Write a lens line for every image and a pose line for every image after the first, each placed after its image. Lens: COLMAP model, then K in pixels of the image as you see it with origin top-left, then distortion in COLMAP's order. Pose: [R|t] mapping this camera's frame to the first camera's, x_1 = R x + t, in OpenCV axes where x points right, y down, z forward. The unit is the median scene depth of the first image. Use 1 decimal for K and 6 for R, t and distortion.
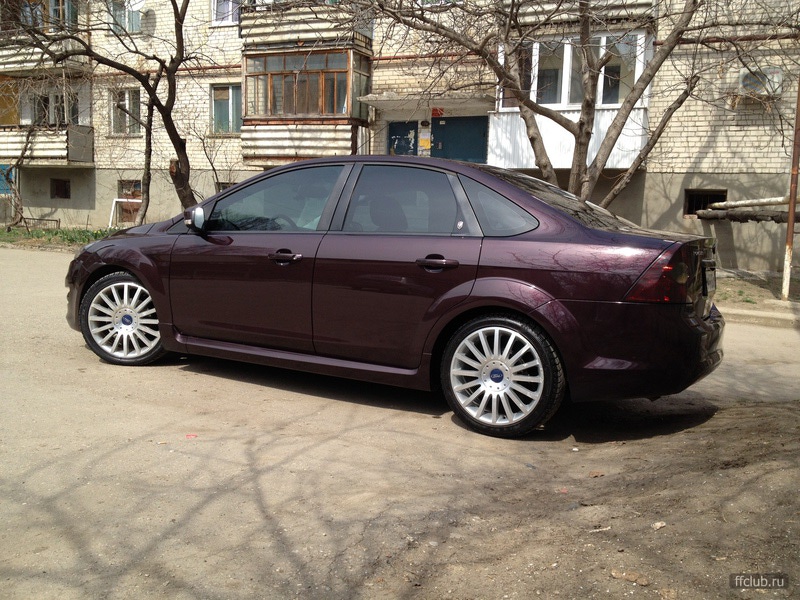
lens RADIAL K [[819.4, 0, 400.0], [0, 819.4, 300.0], [0, 0, 1]] dist [0.191724, 0.001970]
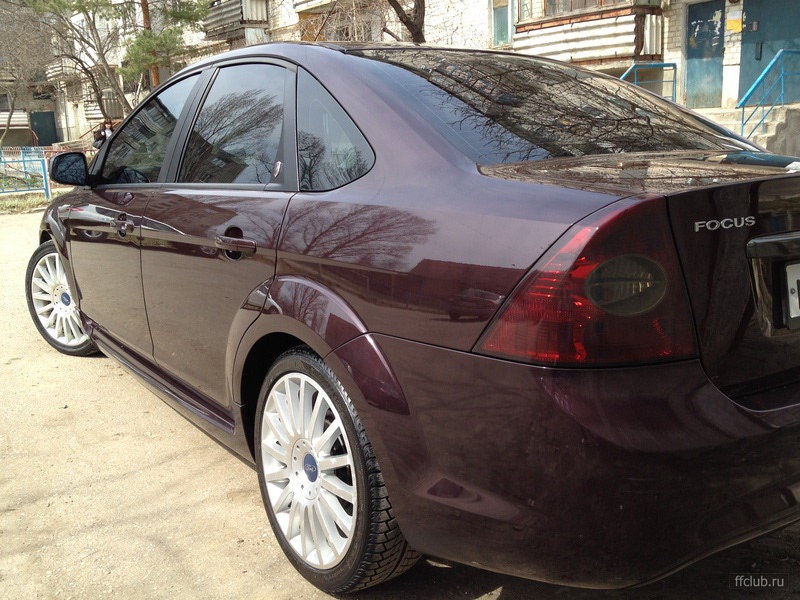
lens RADIAL K [[798.9, 0, 400.0], [0, 798.9, 300.0], [0, 0, 1]] dist [0.004617, -0.005015]
pose [[0.884001, 0.030417, -0.466495, 0.110701], [0.019385, 0.994638, 0.101589, -0.016558], [0.467084, -0.098848, 0.878670, 0.172106]]
